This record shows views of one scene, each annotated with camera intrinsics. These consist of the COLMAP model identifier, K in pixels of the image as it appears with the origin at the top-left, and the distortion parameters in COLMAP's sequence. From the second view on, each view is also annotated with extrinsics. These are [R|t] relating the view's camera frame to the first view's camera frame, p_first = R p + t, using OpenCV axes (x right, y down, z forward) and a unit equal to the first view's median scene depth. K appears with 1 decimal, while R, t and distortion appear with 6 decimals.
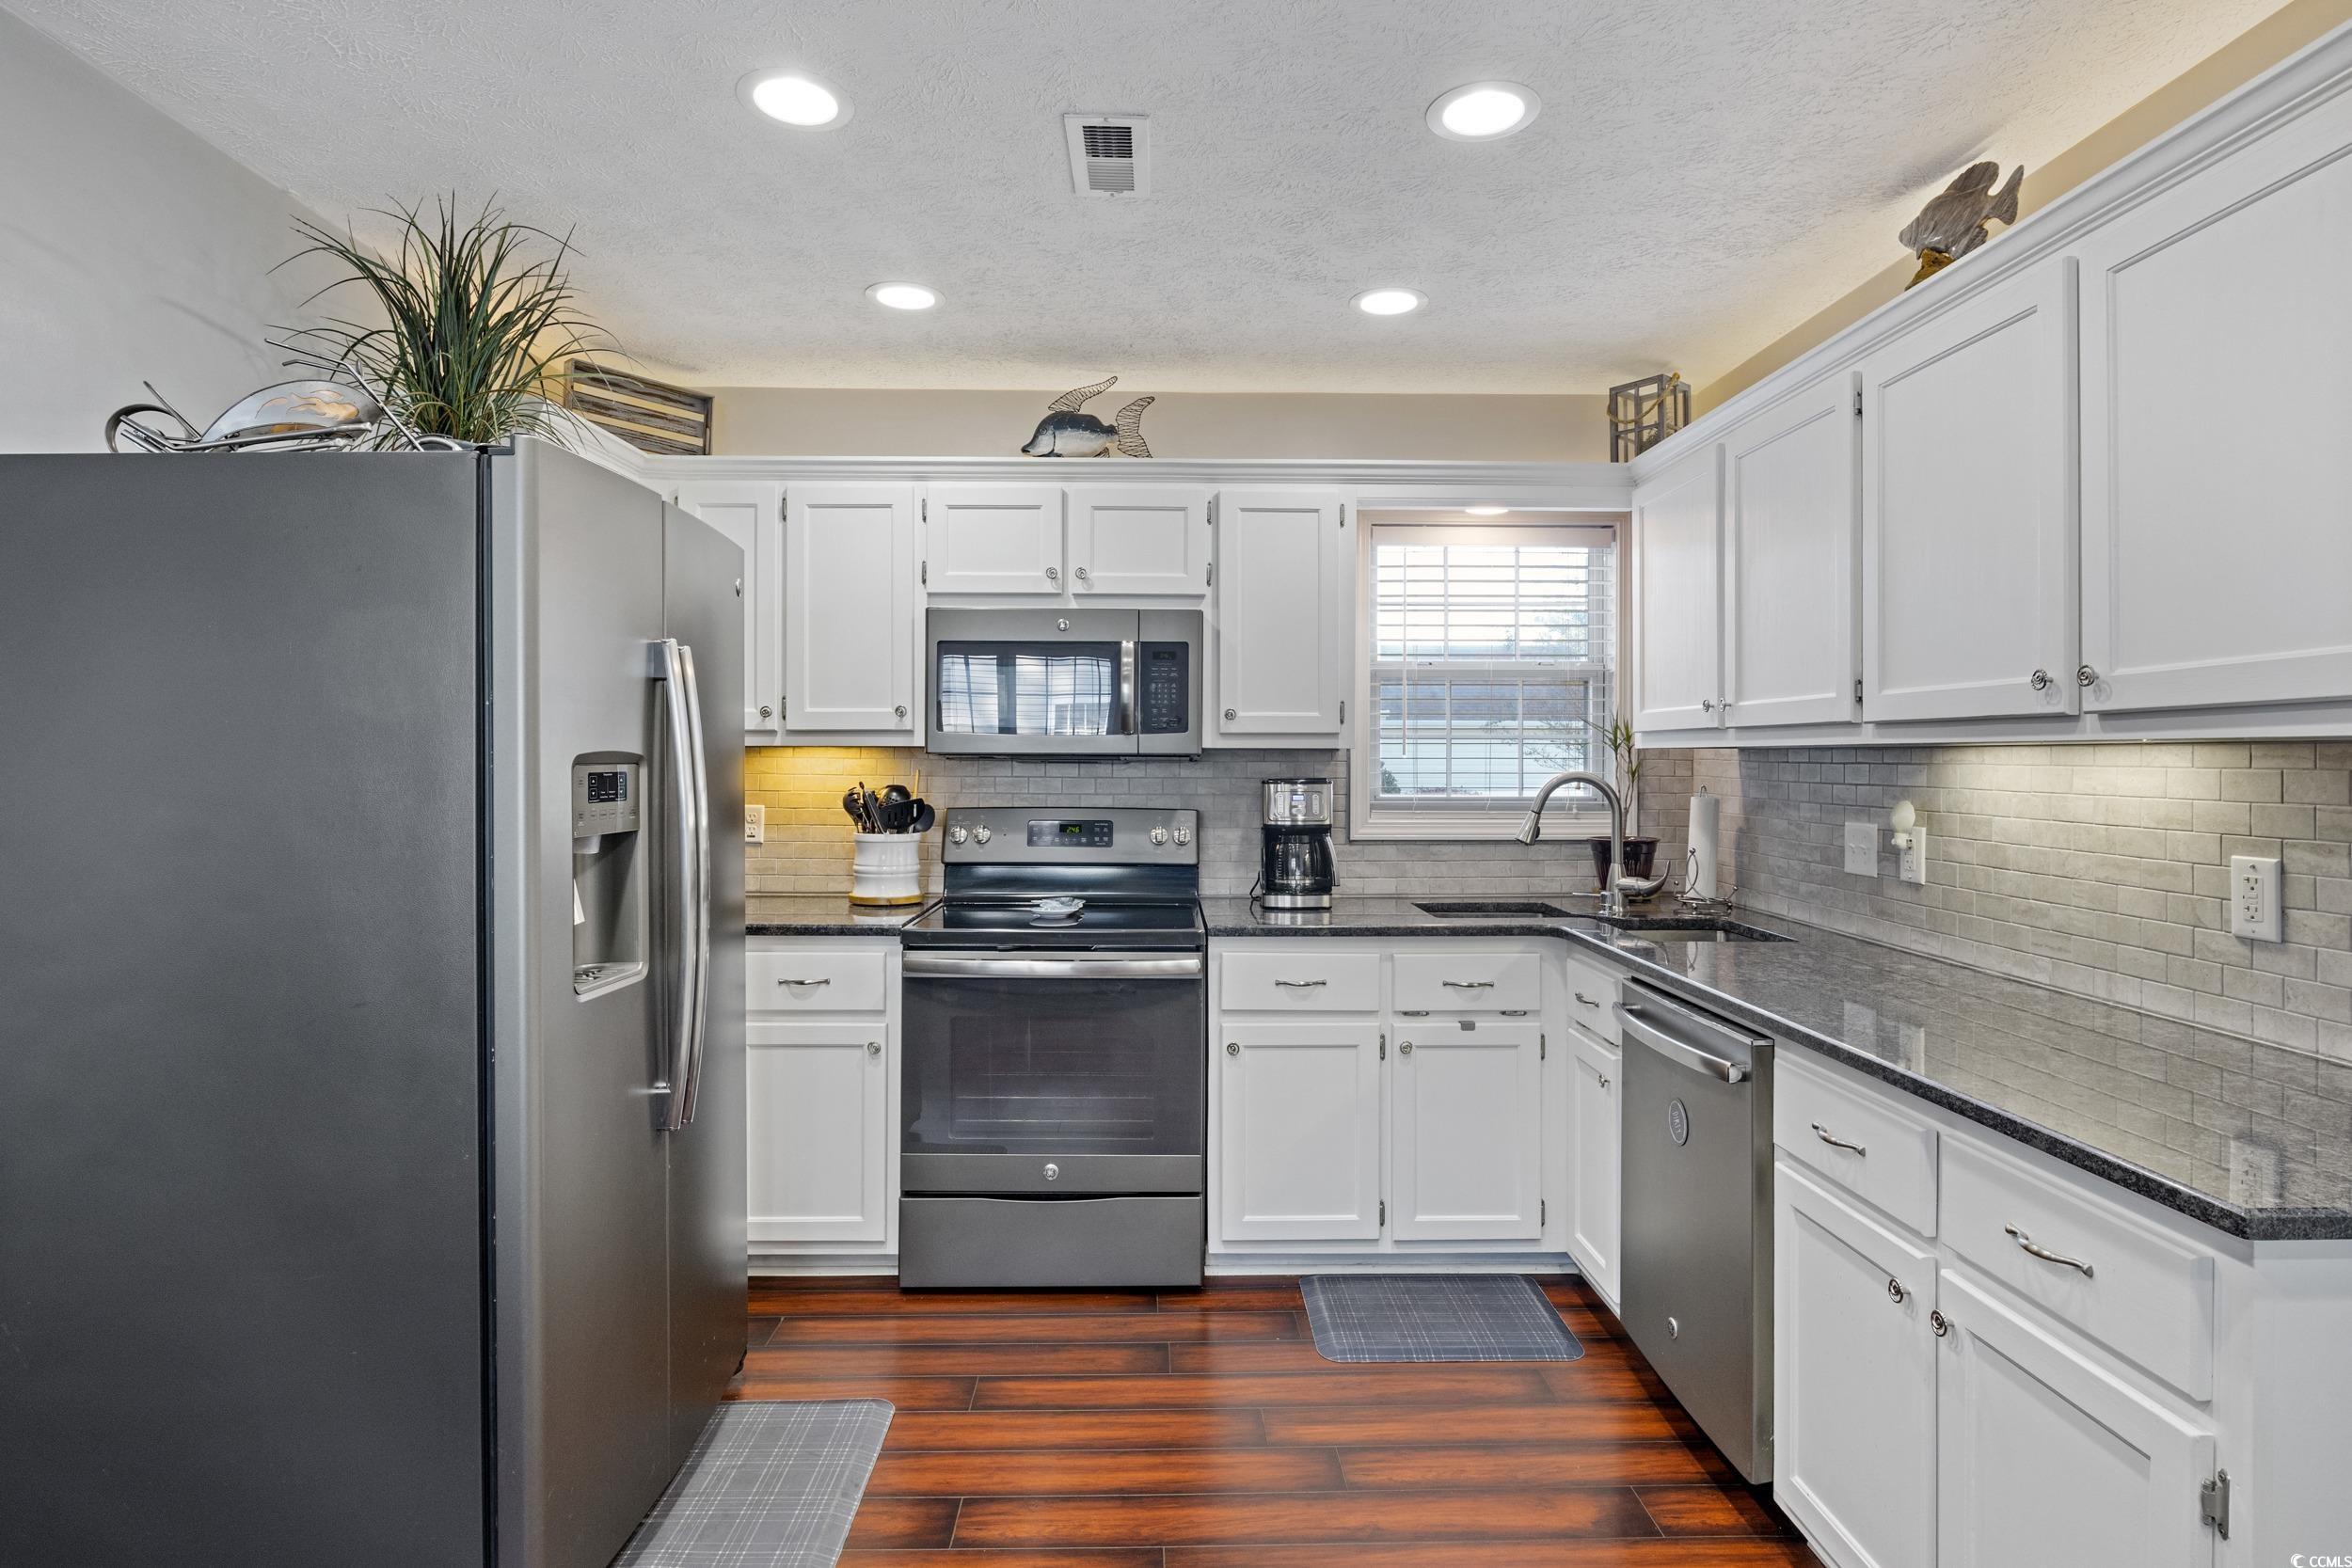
lens RADIAL K [[1200.1, 0, 1189.5], [0, 1200.1, 779.7], [0, 0, 1]] dist [-0.005171, -0.001101]
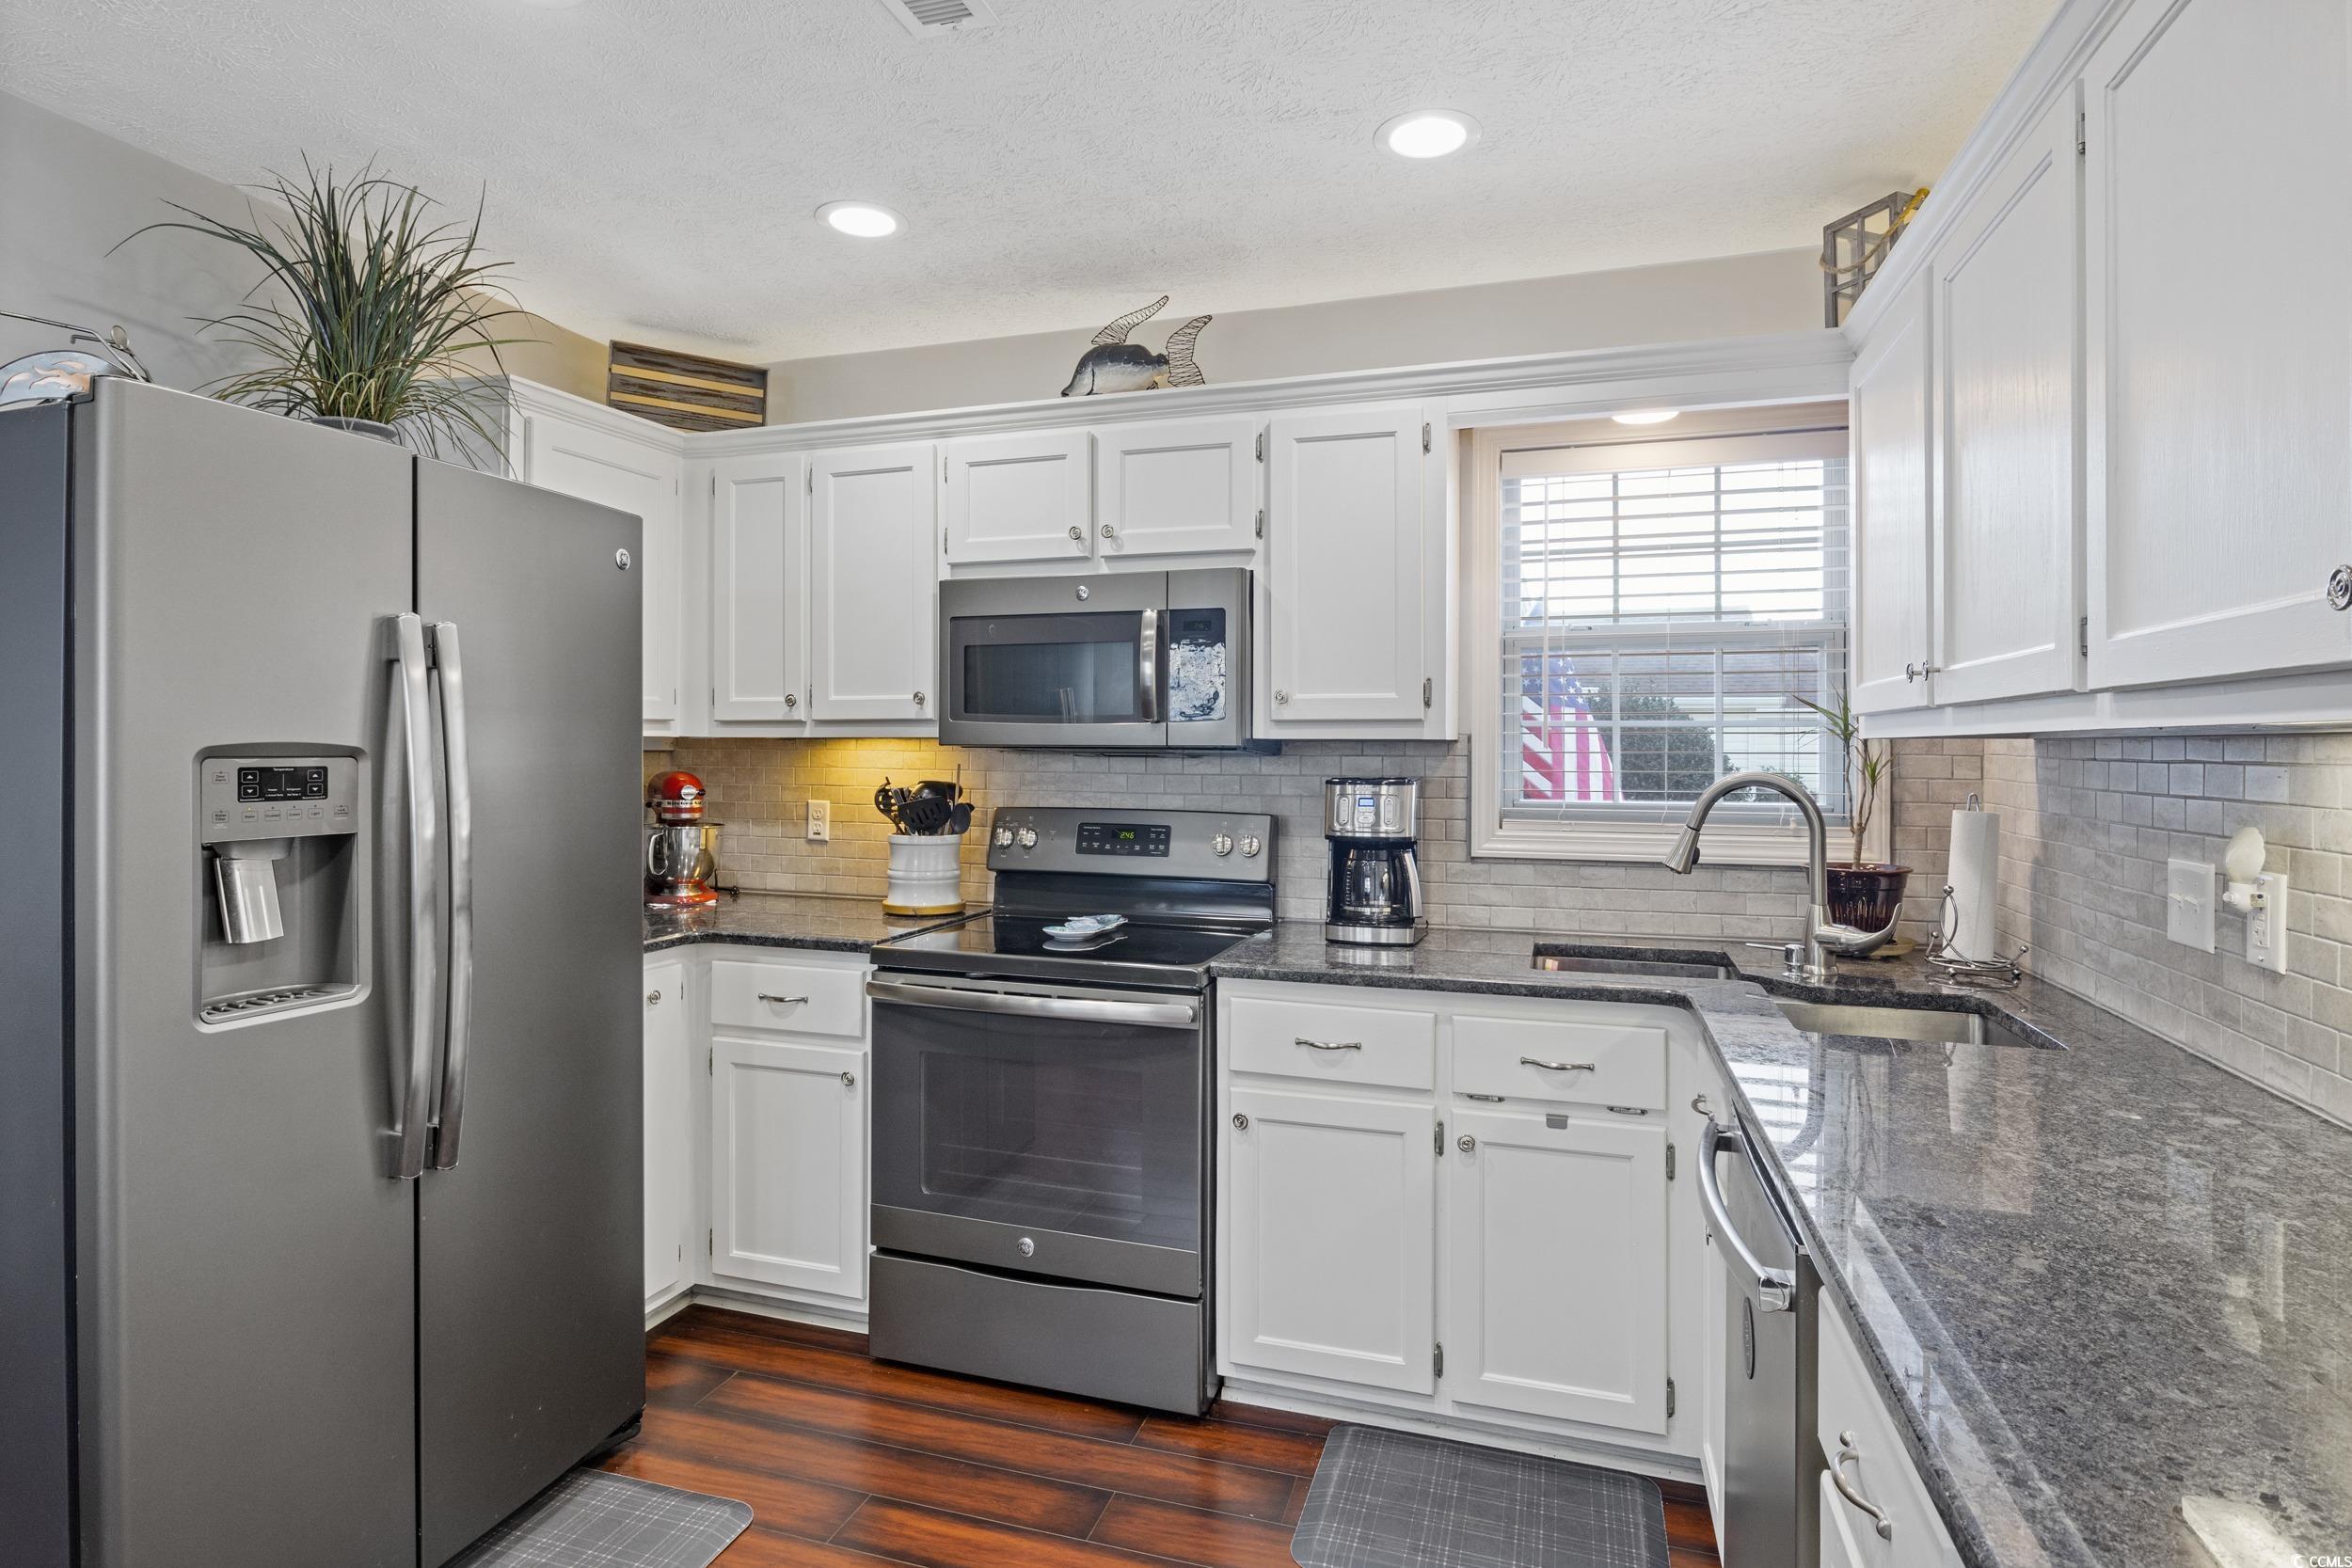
lens RADIAL K [[1200.1, 0, 1186.7], [0, 1200.1, 763.8], [0, 0, 1]] dist [-0.005171, -0.001101]
pose [[0.944952, 0.005328, -0.327165, 0.236876], [-0.007372, 0.999960, -0.005010, -0.005322], [0.327125, 0.007146, 0.944954, 0.223159]]
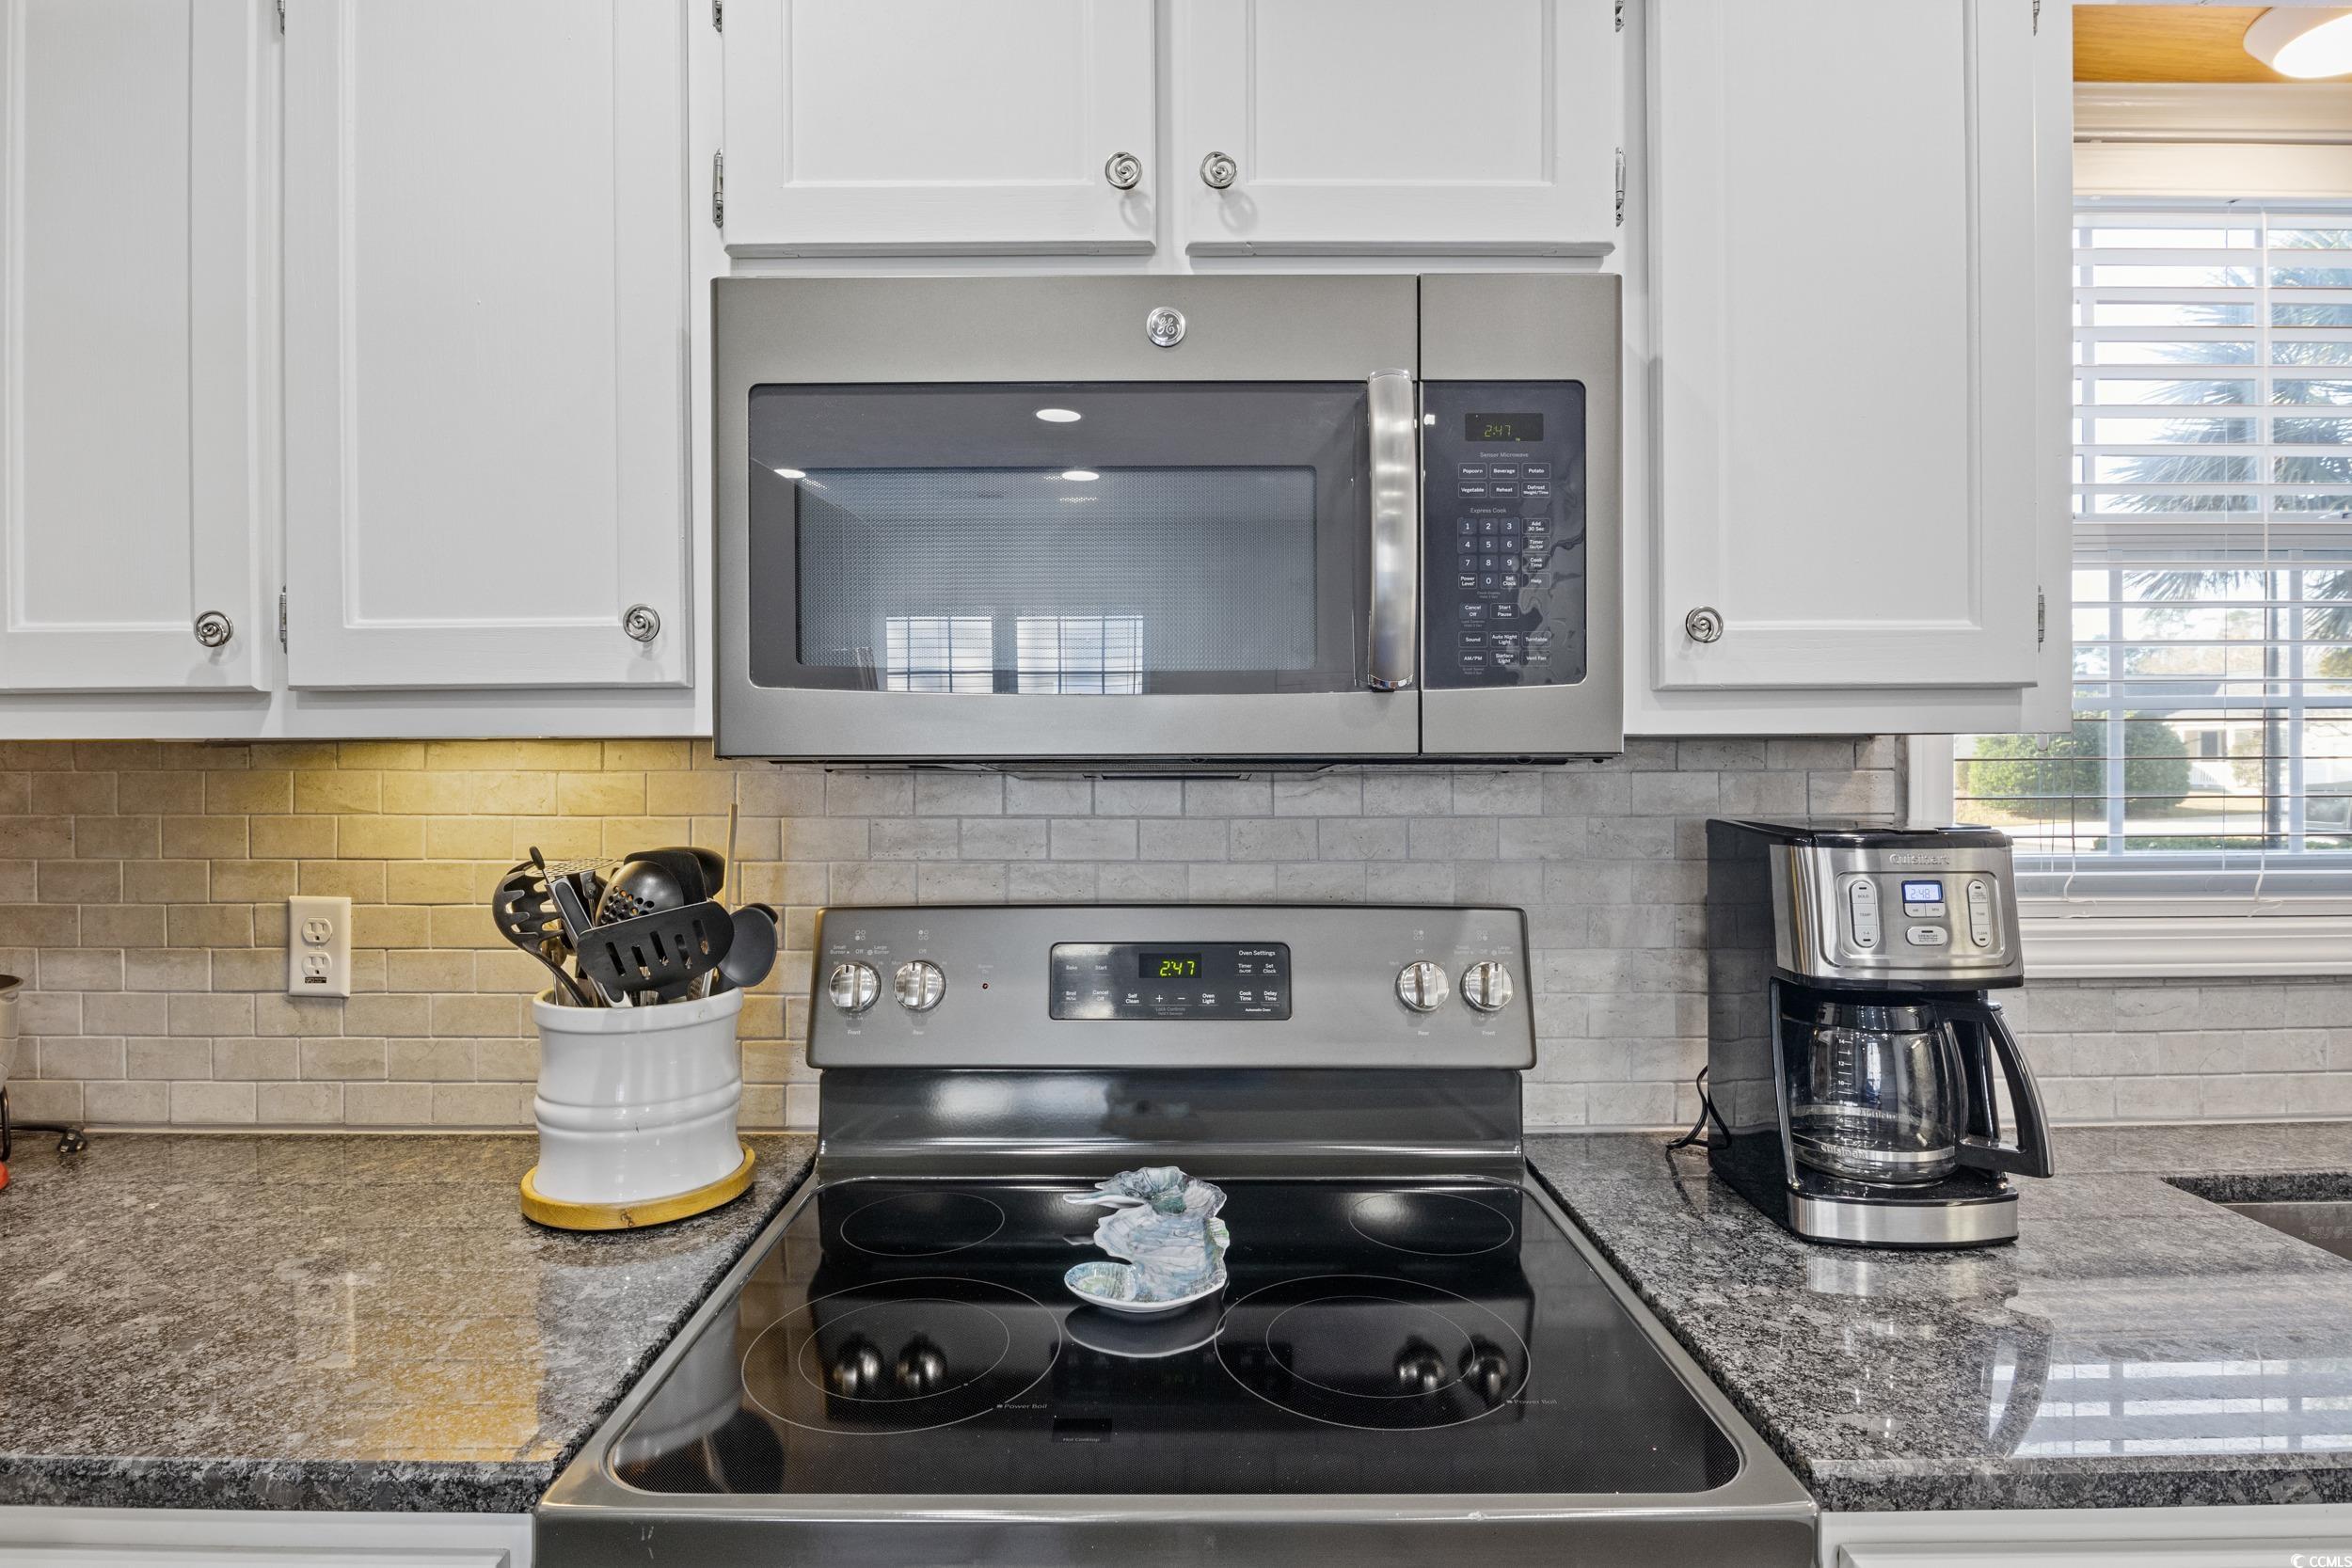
lens RADIAL K [[1200.1, 0, 1168.2], [0, 1200.1, 771.5], [0, 0, 1]] dist [-0.005171, -0.001101]
pose [[0.999712, -0.007605, -0.022781, -0.096969], [0.007579, 0.999971, -0.001218, -0.017279], [0.022789, 0.001045, 0.999740, 0.688465]]
